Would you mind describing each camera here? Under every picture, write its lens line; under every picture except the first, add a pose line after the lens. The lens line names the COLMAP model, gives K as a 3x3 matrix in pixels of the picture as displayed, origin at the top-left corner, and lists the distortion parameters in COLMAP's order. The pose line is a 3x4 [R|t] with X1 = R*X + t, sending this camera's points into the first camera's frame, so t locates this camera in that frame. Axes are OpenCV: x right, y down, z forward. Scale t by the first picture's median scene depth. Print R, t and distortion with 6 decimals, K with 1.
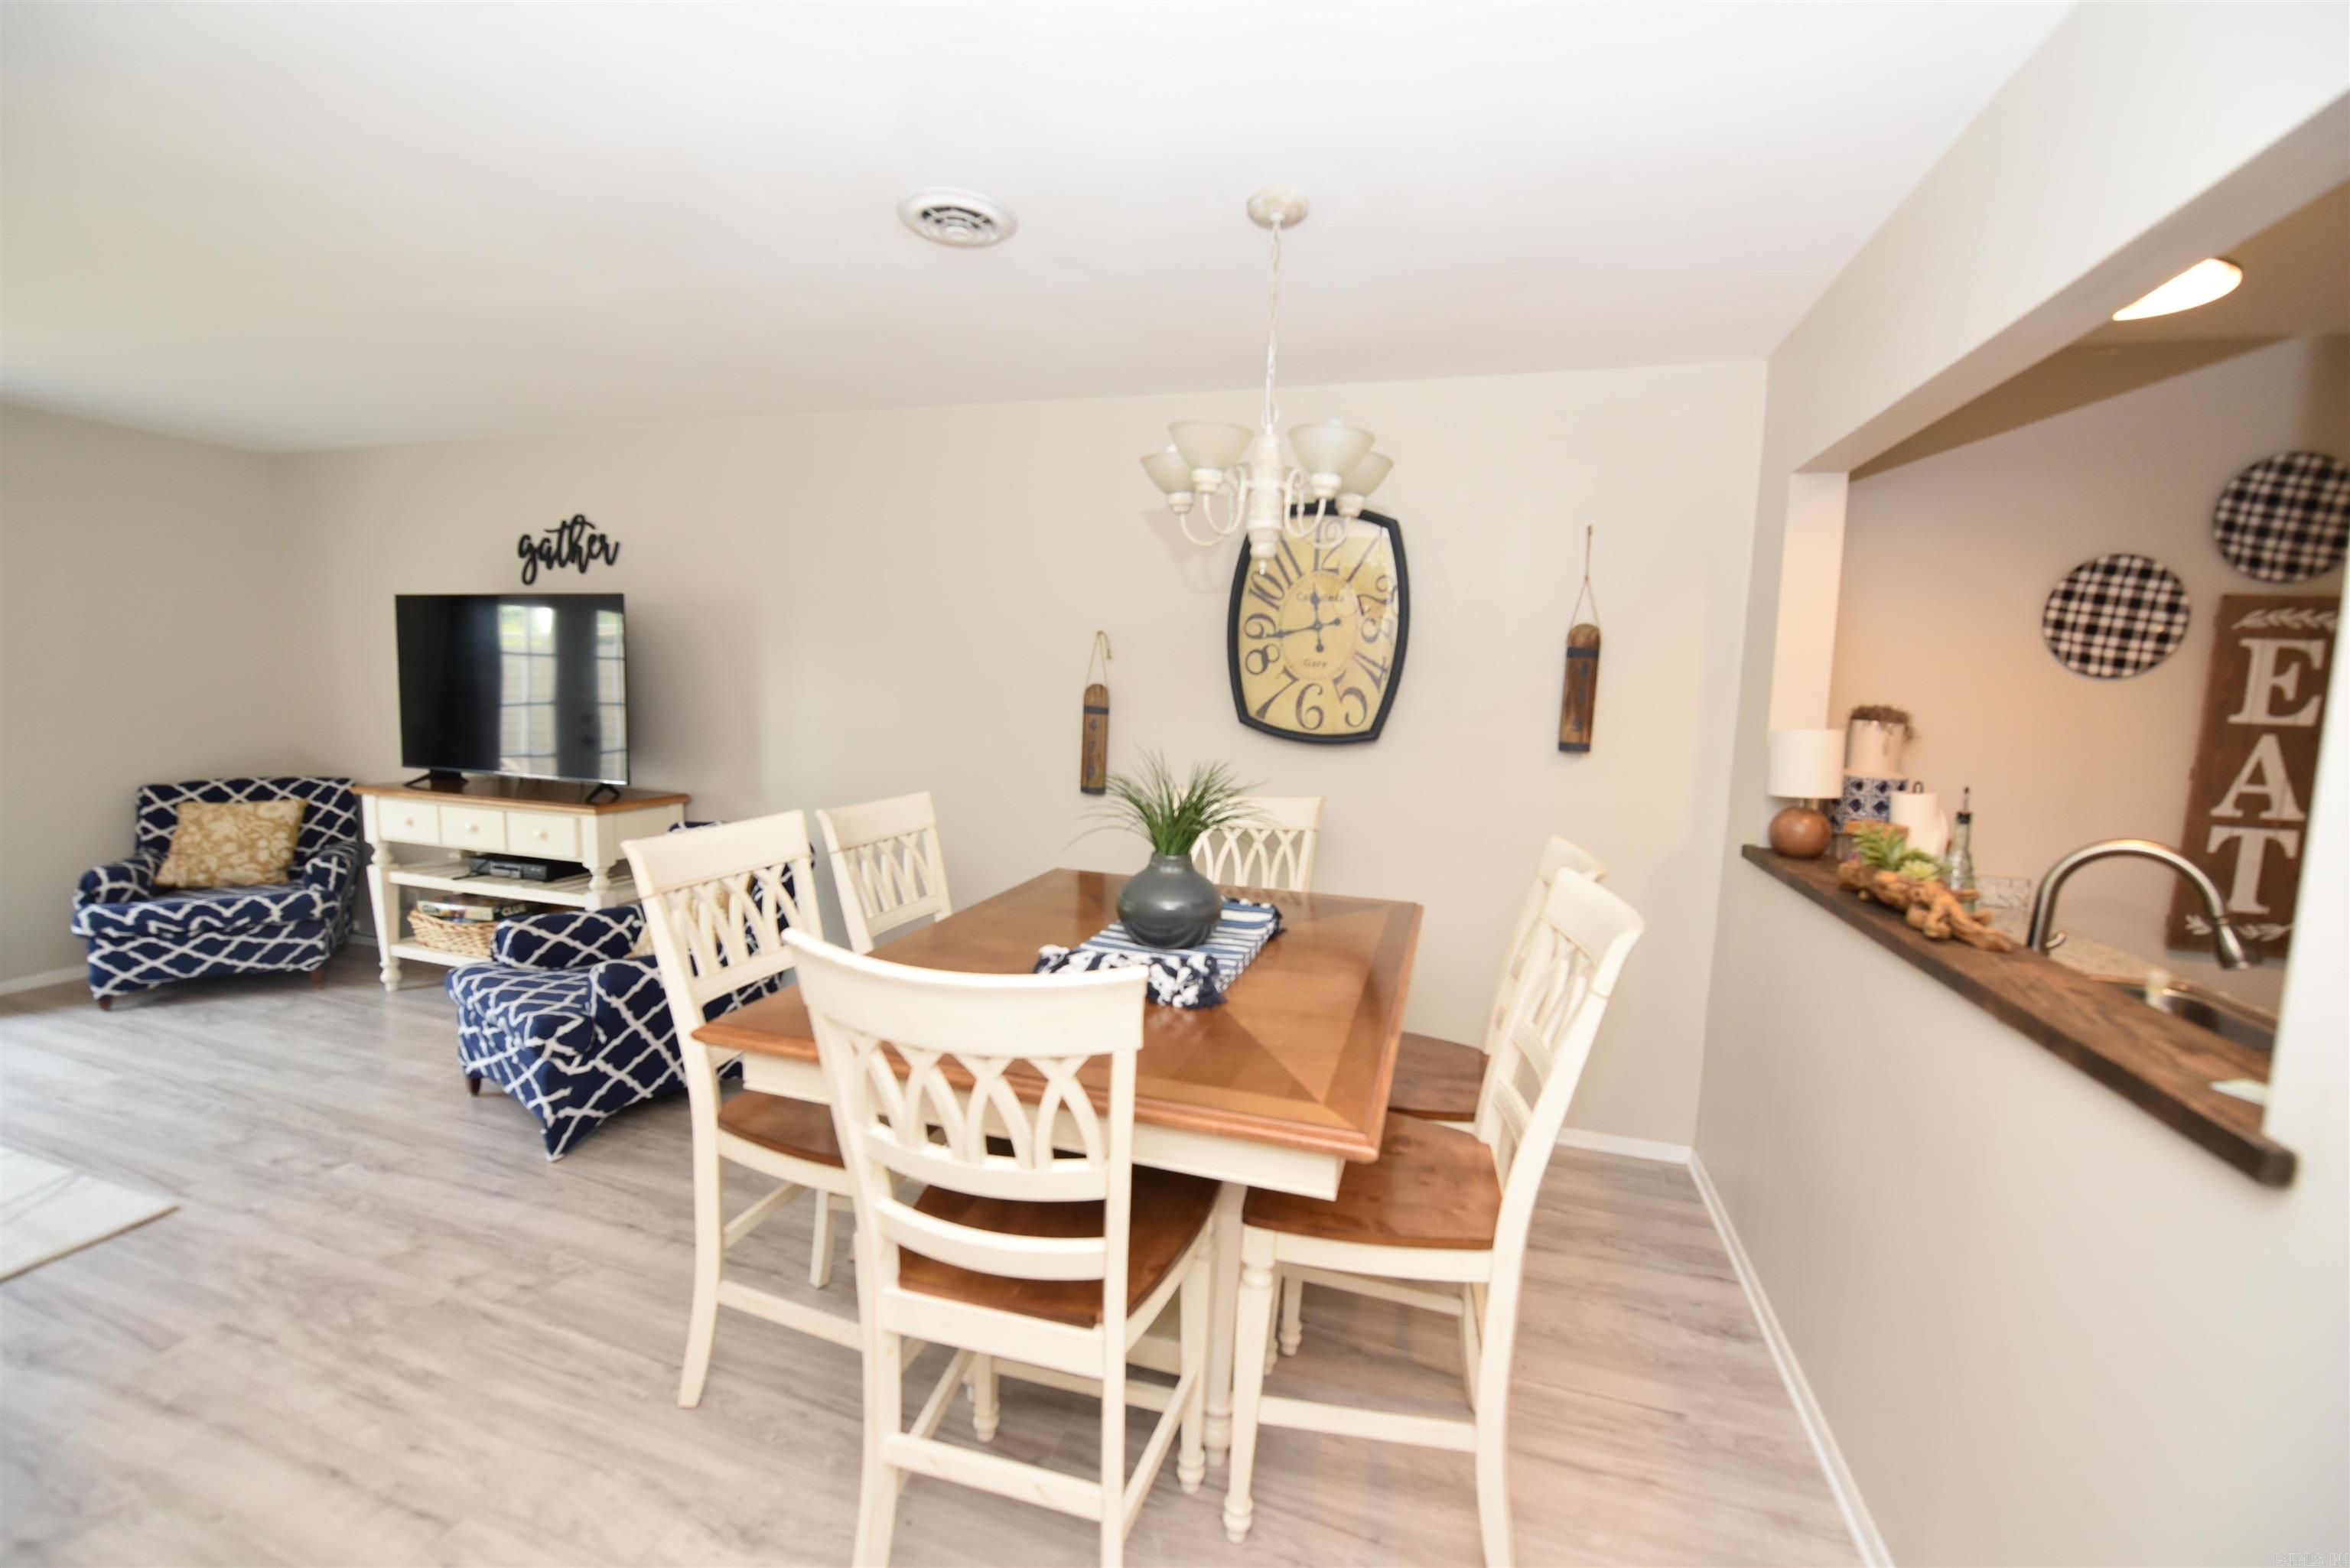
lens RADIAL K [[942.7, 0, 1163.8], [0, 942.7, 762.0], [0, 0, 1]] dist [-0.018209, -0.001008]
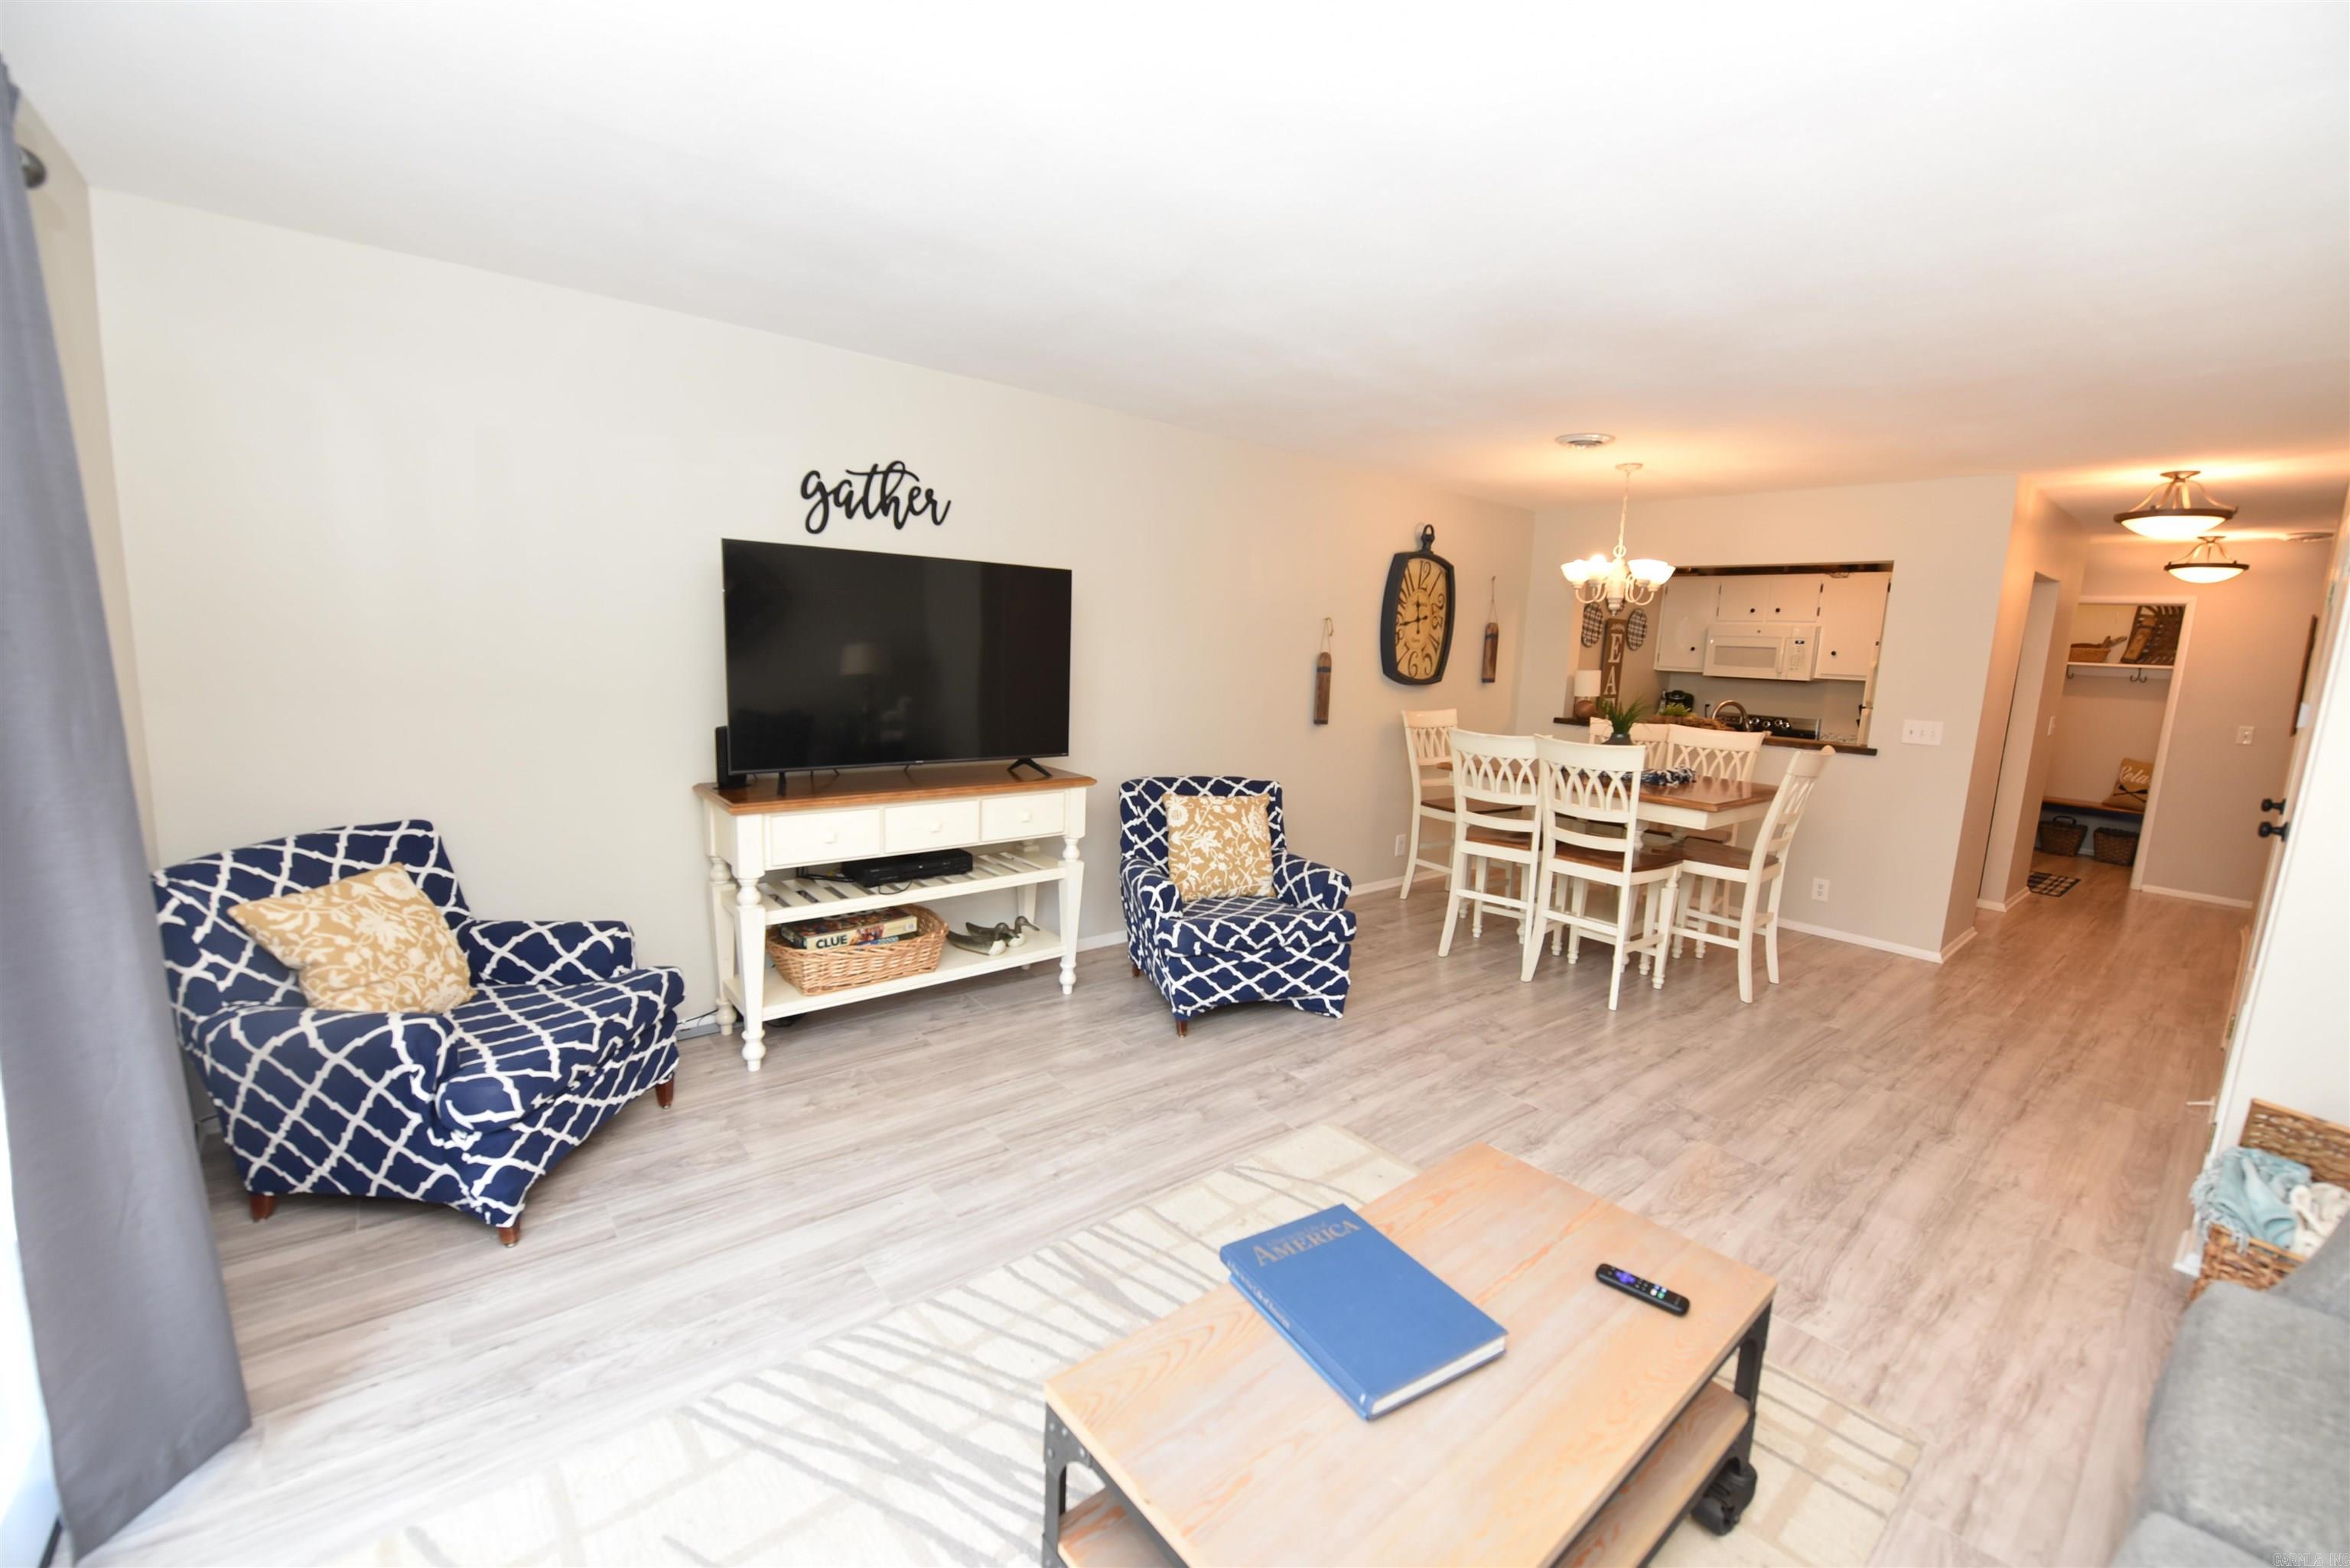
lens RADIAL K [[942.7, 0, 1167.3], [0, 942.7, 779.3], [0, 0, 1]] dist [-0.018209, -0.001008]
pose [[0.552580, -0.130959, 0.823107, -1.251615], [0.048109, 0.990944, 0.125365, -0.069274], [-0.832070, -0.029675, 0.553876, 0.301961]]
